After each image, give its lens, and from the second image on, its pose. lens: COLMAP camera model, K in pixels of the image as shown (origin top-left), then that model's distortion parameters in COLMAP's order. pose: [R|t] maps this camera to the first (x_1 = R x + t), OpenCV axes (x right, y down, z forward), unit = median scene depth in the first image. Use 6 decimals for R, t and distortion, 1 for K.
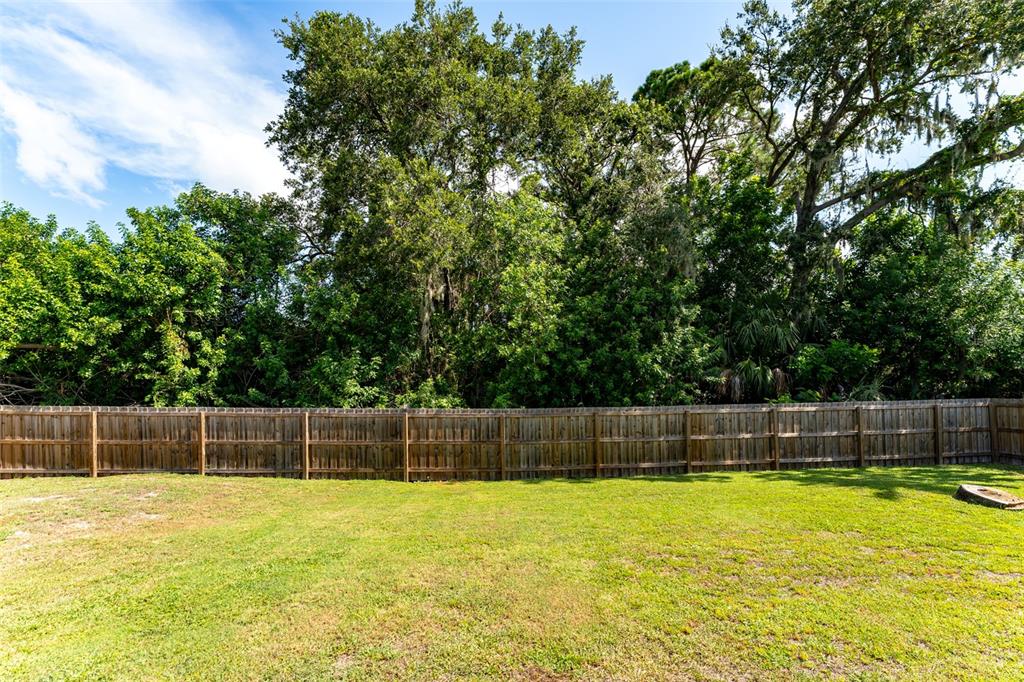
lens RADIAL K [[443.2, 0, 523.0], [0, 443.2, 366.1], [0, 0, 1]] dist [0.001145, 0.000022]
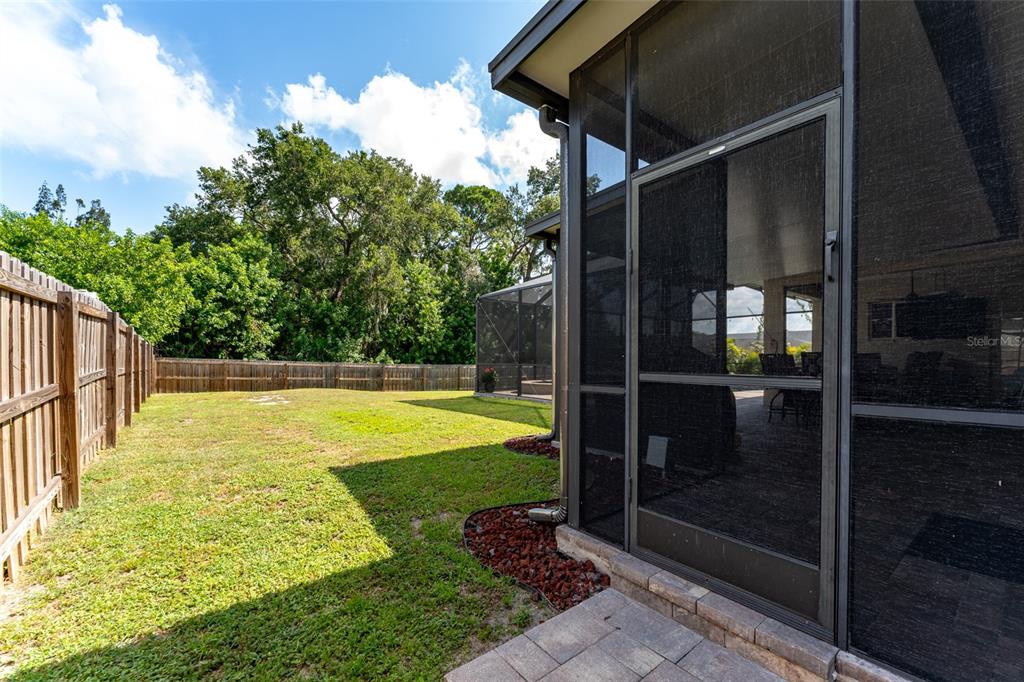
lens RADIAL K [[415.5, 0, 510.8], [0, 415.5, 361.0], [0, 0, 1]] dist [0.000397, 0.000035]
pose [[0.833110, 0.018882, 0.552784, -0.833571], [-0.036995, 0.999081, 0.021629, 0.012988], [-0.551868, -0.038470, 0.833044, -1.014203]]
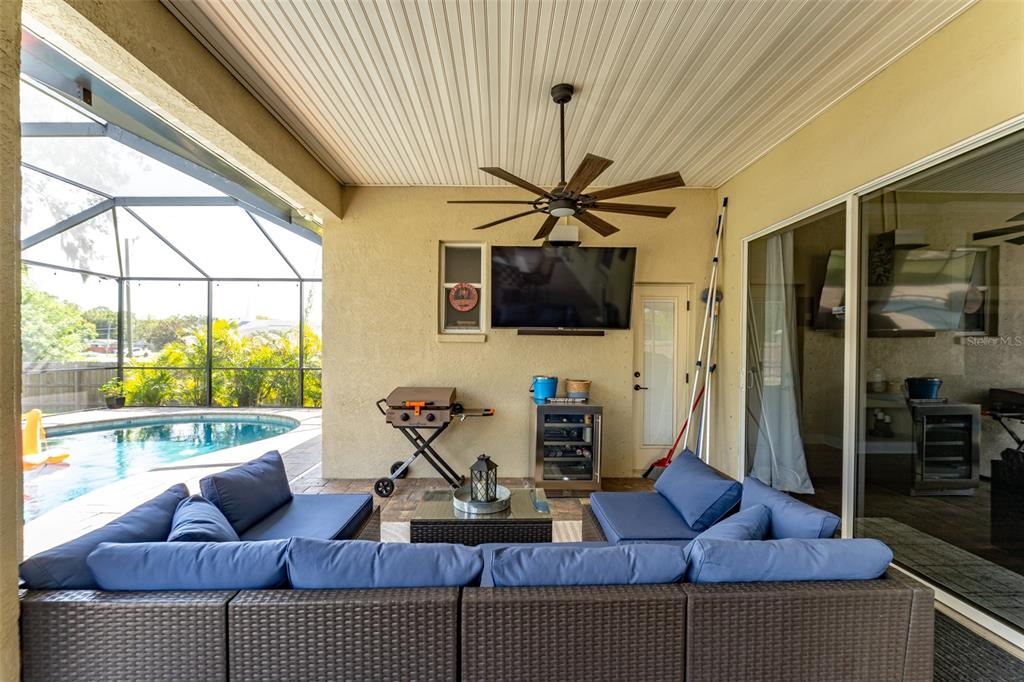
lens RADIAL K [[414.3, 0, 497.3], [0, 414.3, 338.0], [0, 0, 1]] dist [-0.004828, -0.000196]
pose [[0.068931, 0.042096, 0.996733, -0.020828], [-0.040761, 0.998394, -0.039347, -0.025418], [-0.996788, -0.037916, 0.070536, -0.758000]]
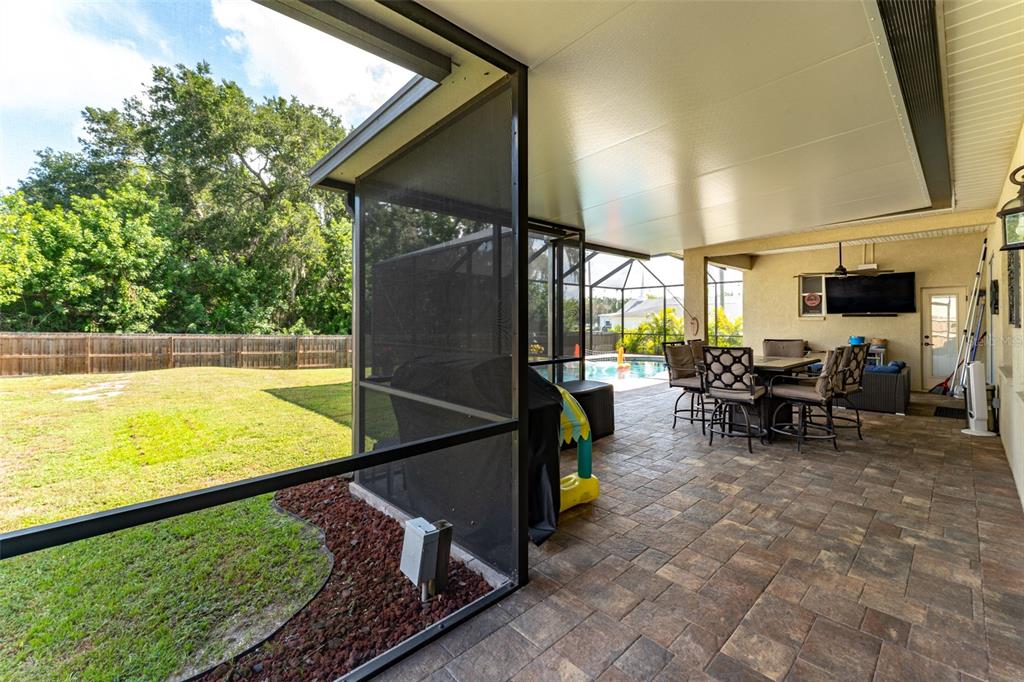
lens RADIAL K [[417.3, 0, 514.2], [0, 417.3, 320.3], [0, 0, 1]] dist [0.000275, 0.000255]
pose [[0.779143, 0.021958, 0.626462, -0.640715], [-0.036526, 0.999279, 0.010403, -0.022159], [-0.625781, -0.030988, 0.779383, -0.980840]]
